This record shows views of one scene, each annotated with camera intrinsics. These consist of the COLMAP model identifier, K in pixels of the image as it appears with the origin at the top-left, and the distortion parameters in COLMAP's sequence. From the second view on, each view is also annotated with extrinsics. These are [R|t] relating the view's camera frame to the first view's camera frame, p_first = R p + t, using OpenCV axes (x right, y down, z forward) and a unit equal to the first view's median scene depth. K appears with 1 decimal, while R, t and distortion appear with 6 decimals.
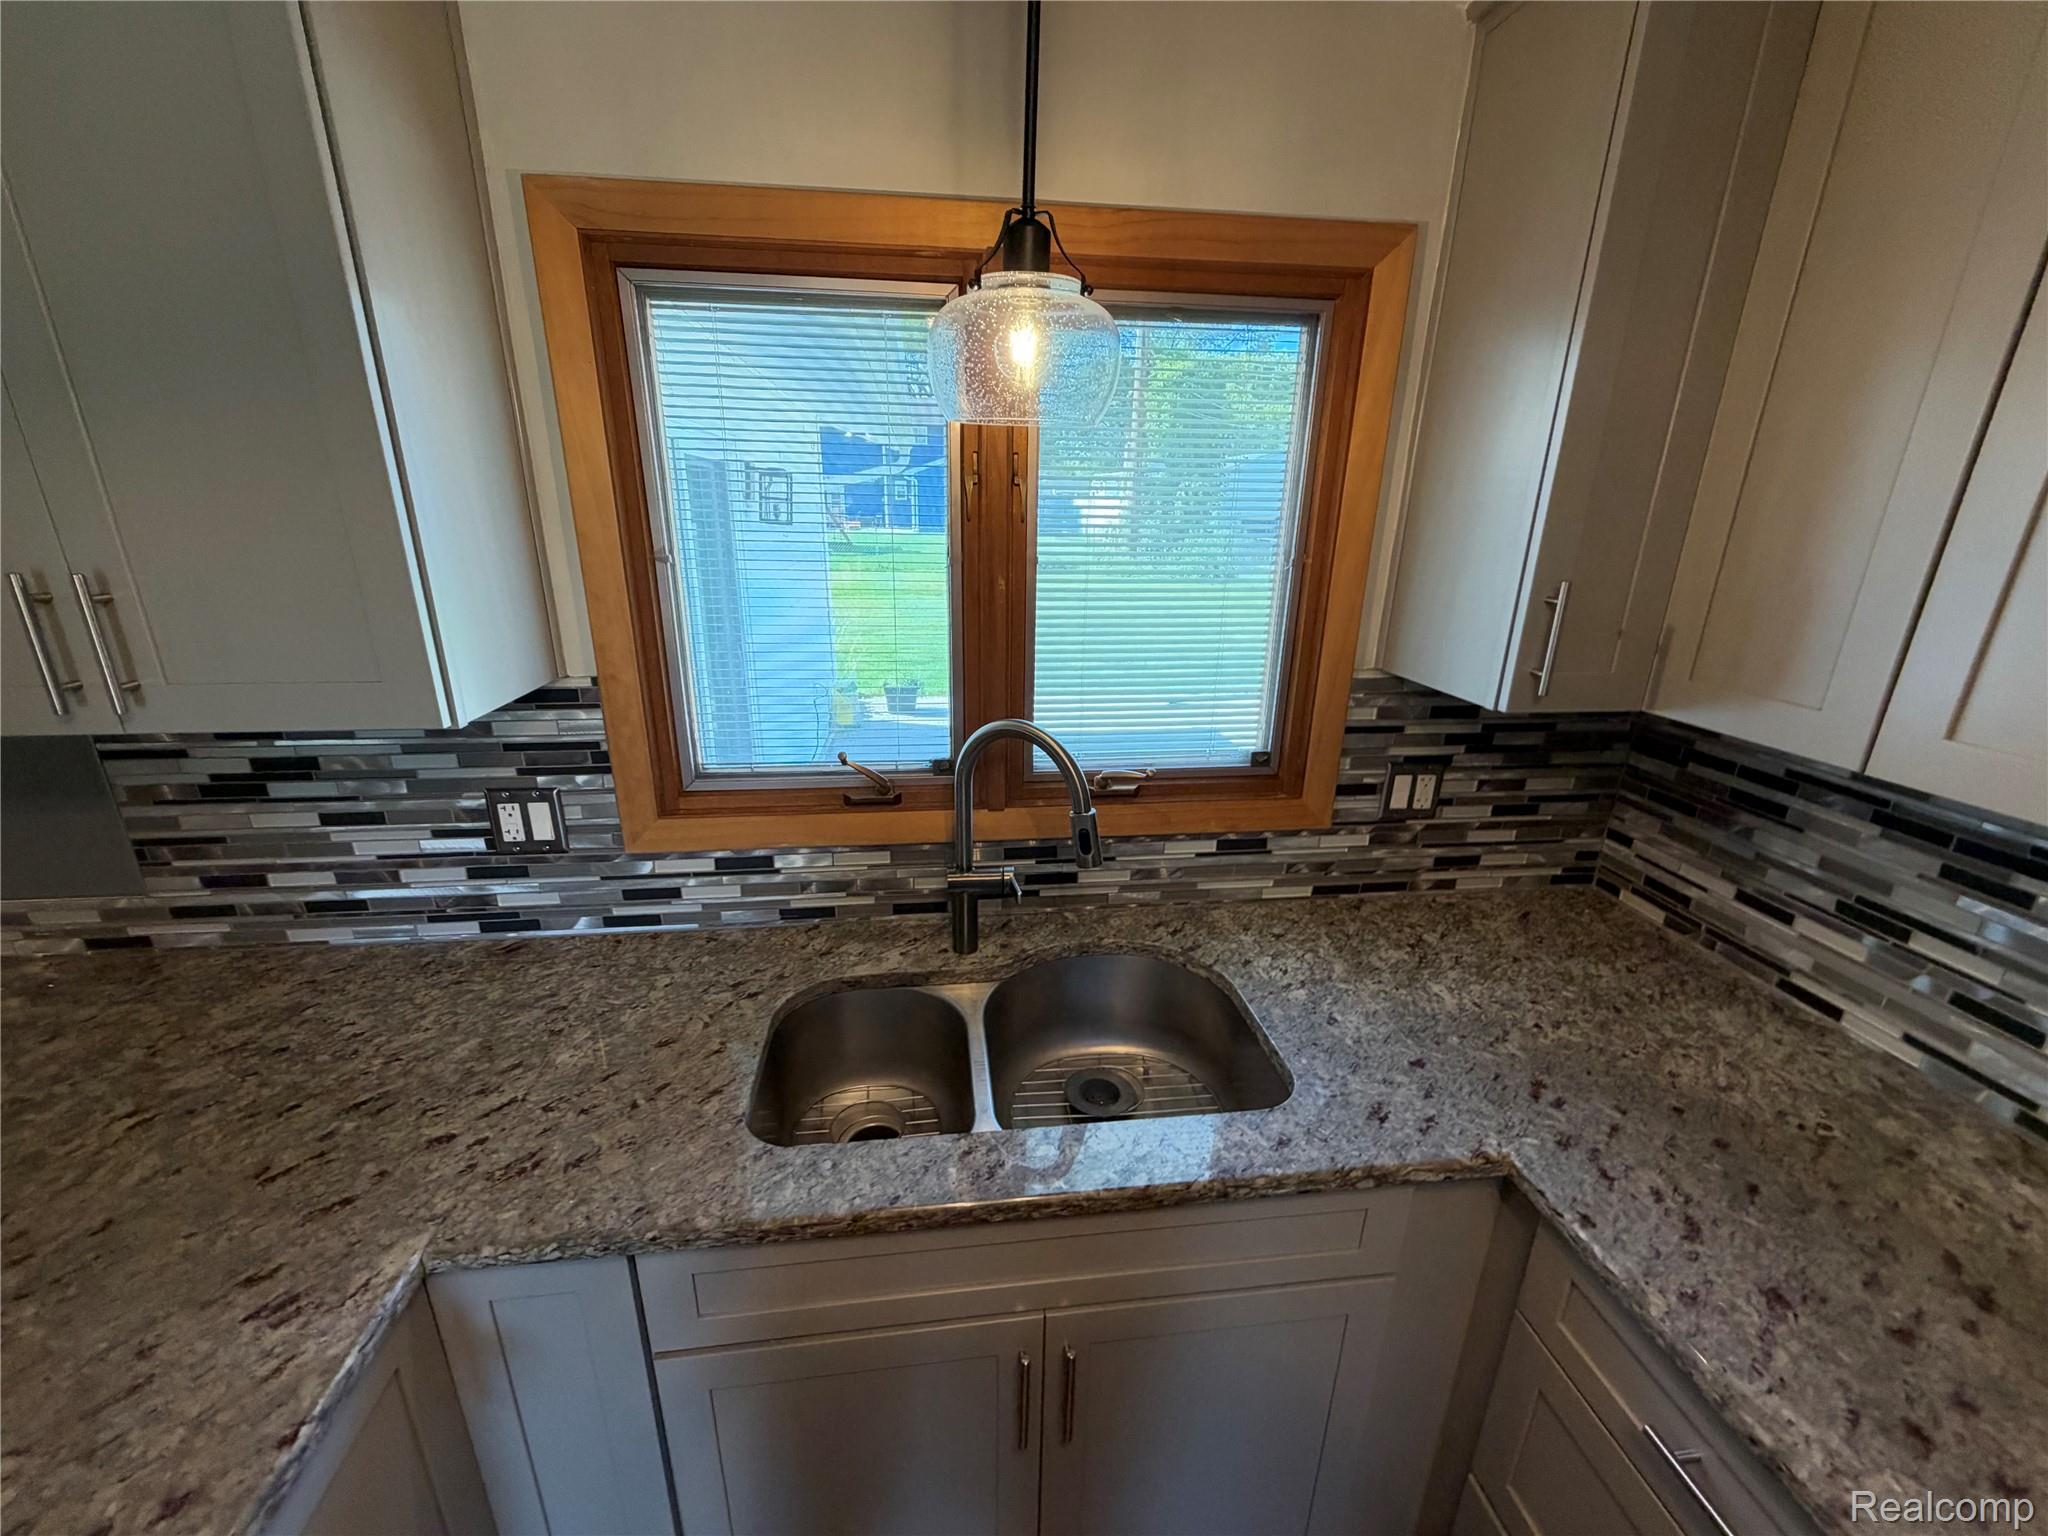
lens RADIAL K [[816.0, 0, 1015.3], [0, 816.0, 772.1], [0, 0, 1]] dist [-0.000667, 0.000148]
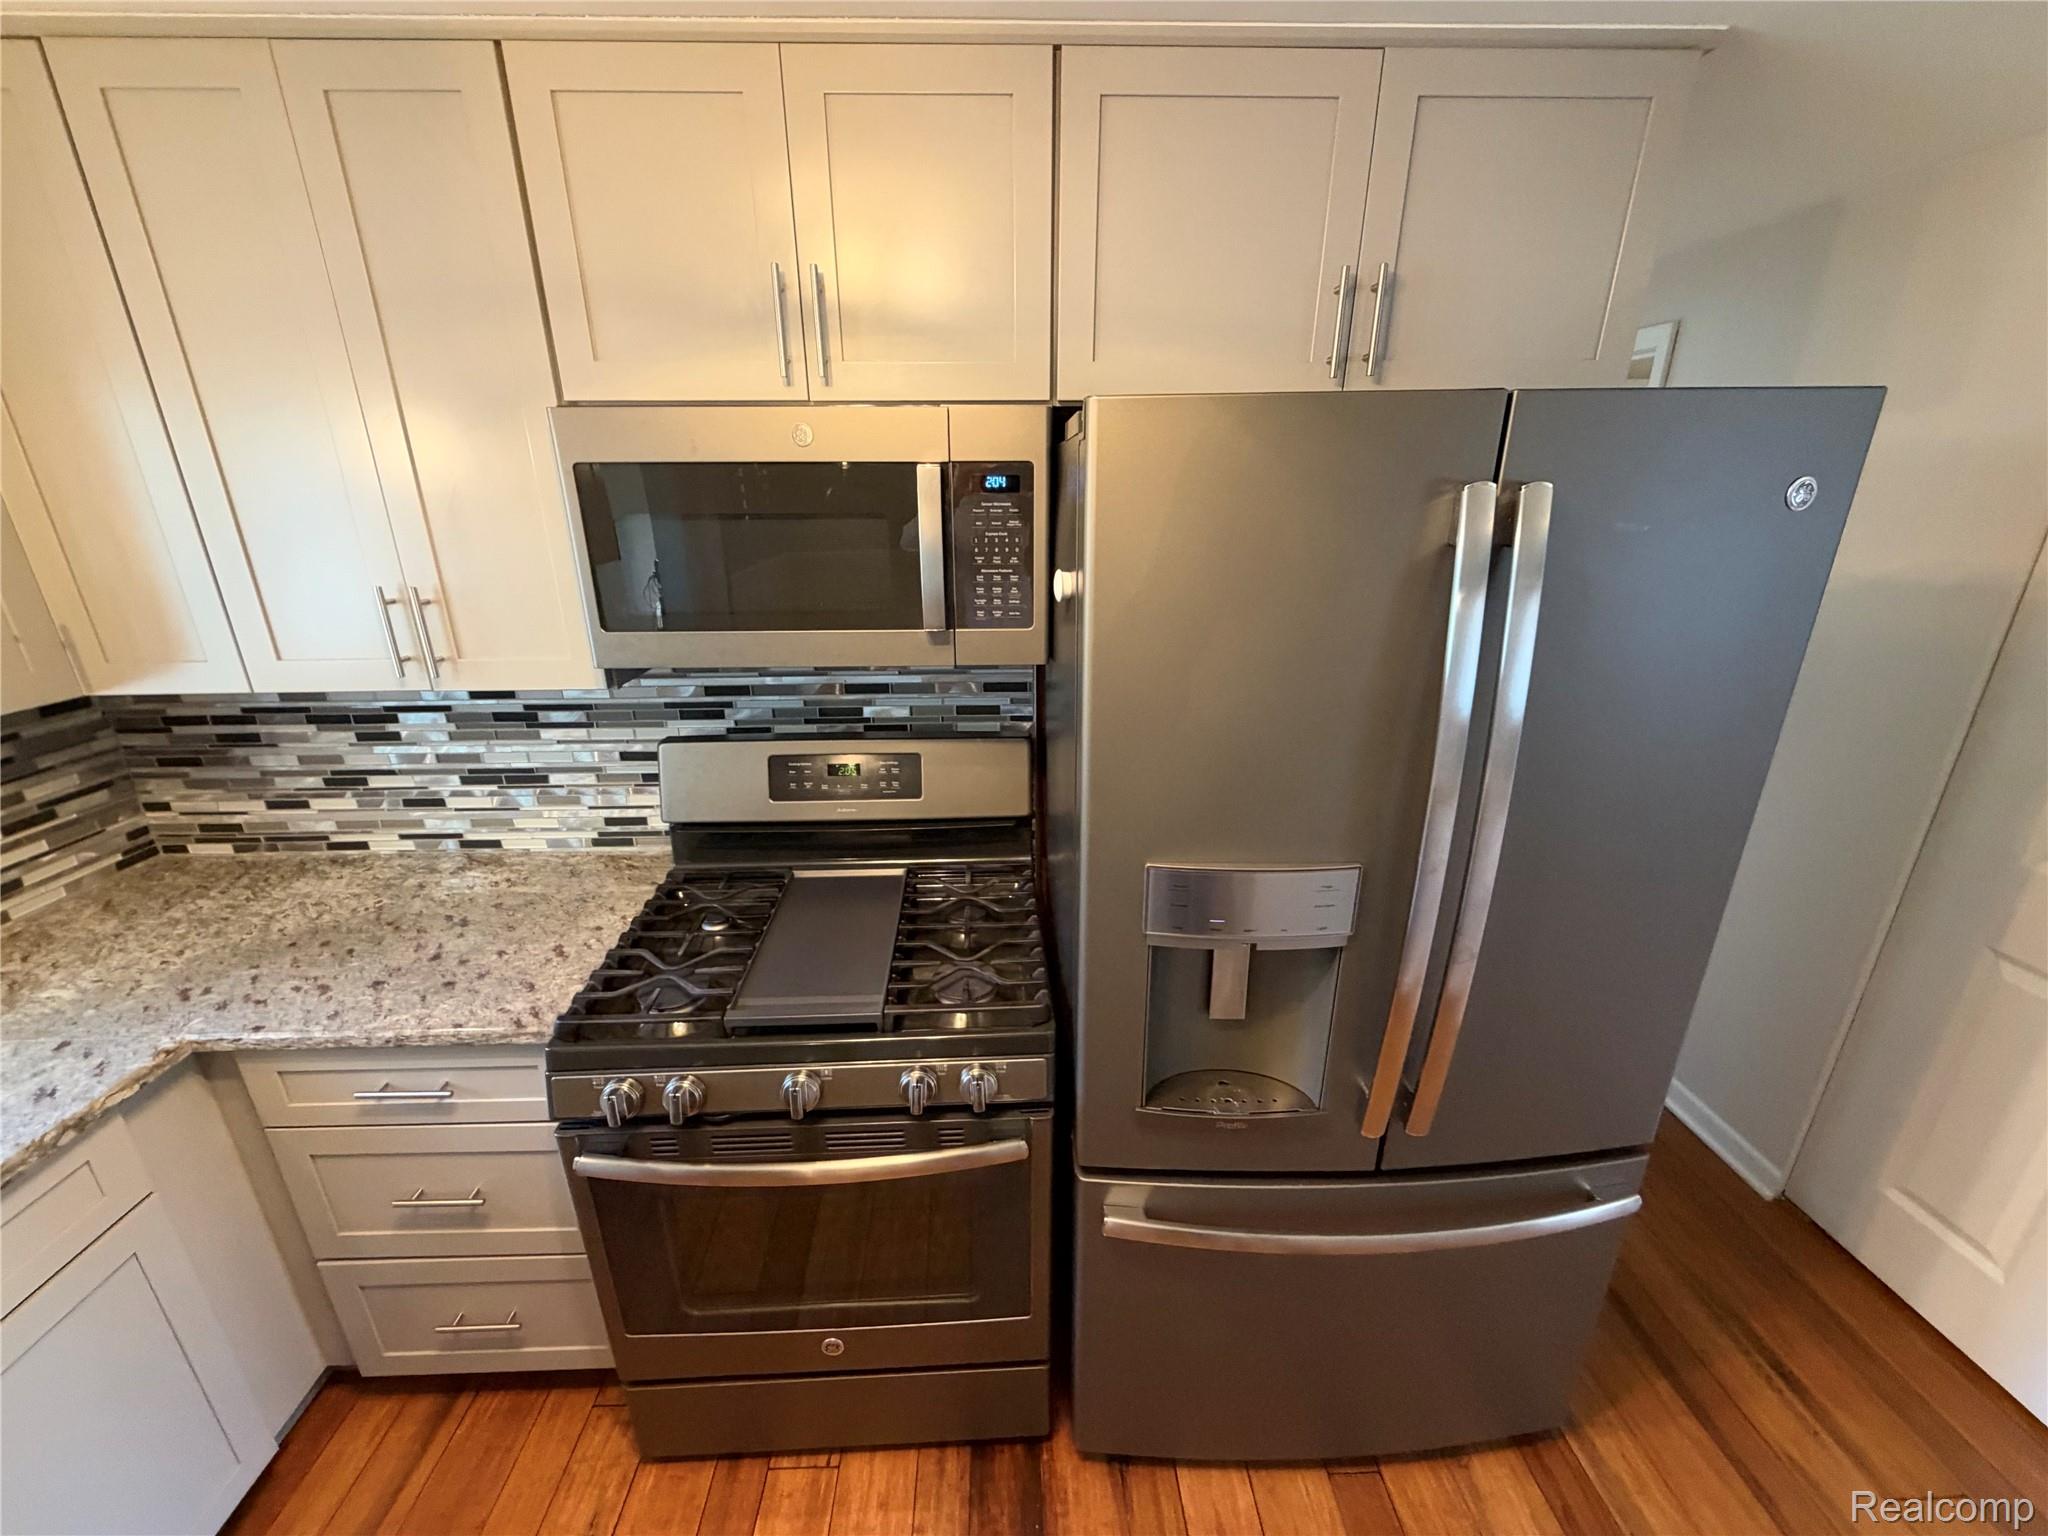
lens RADIAL K [[816.0, 0, 1015.3], [0, 816.0, 772.1], [0, 0, 1]] dist [-0.000667, 0.000148]
pose [[0.086870, -0.348939, 0.933111, -0.254604], [0.319788, 0.896850, 0.305608, 0.088620], [-0.943498, 0.271850, 0.189496, -0.453615]]
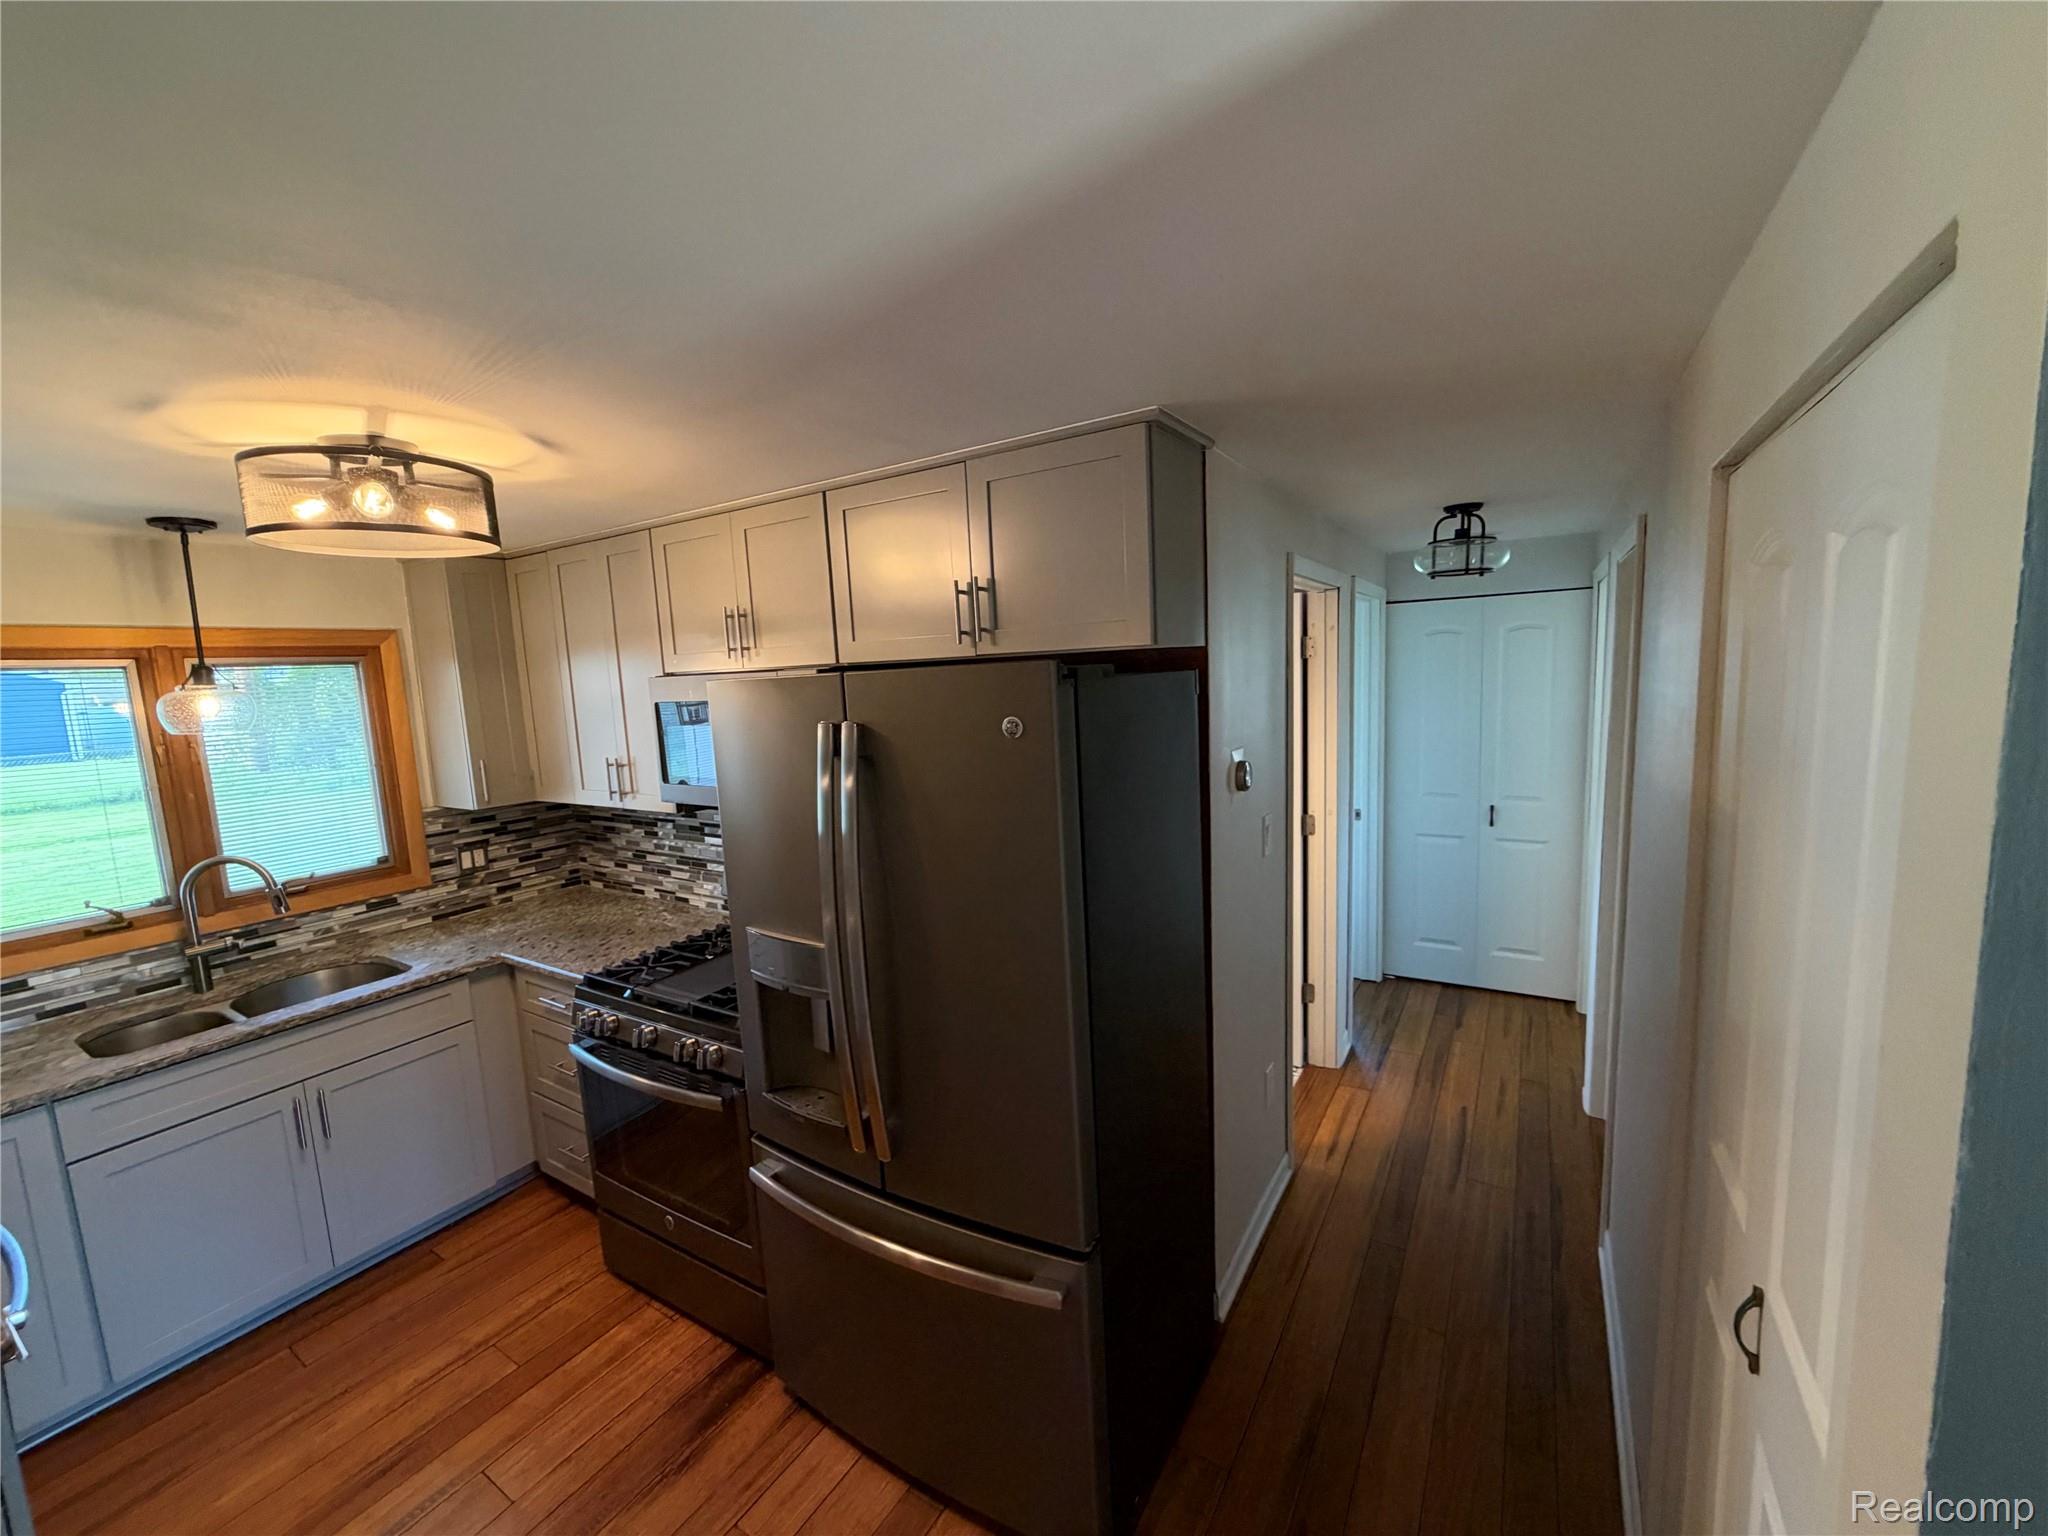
lens RADIAL K [[816.0, 0, 1015.3], [0, 816.0, 772.1], [0, 0, 1]] dist [-0.000667, 0.000148]
pose [[0.627457, -0.140706, 0.765832, -0.271197], [0.296053, 0.952783, -0.067506, 0.442428], [-0.720173, 0.269084, 0.639487, -1.730112]]
